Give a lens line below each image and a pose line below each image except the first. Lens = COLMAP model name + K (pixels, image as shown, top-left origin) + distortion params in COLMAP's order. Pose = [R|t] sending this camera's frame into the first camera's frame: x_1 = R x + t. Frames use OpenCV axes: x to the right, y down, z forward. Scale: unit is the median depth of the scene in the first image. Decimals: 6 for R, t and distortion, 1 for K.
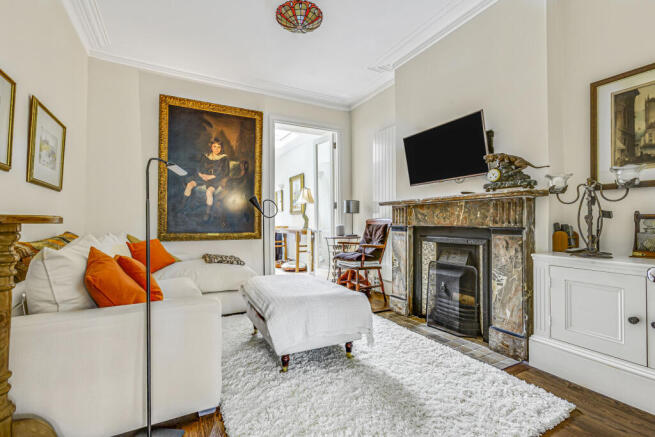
lens RADIAL K [[268.6, 0, 328.6], [0, 268.6, 223.3], [0, 0, 1]] dist [-0.027835, 0.000020]
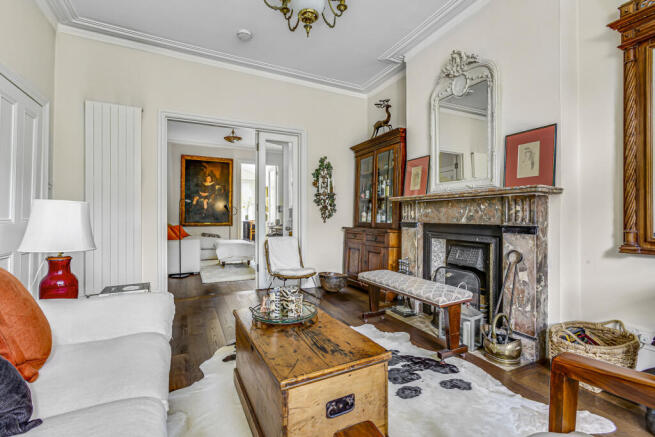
lens RADIAL K [[298.4, 0, 324.9], [0, 298.4, 221.4], [0, 0, 1]] dist [-0.015917, 0.000207]
pose [[0.995240, 0.007627, -0.097153, 0.630200], [-0.007067, 0.999956, 0.006109, 0.007294], [0.097195, -0.005394, 0.995251, -1.072278]]
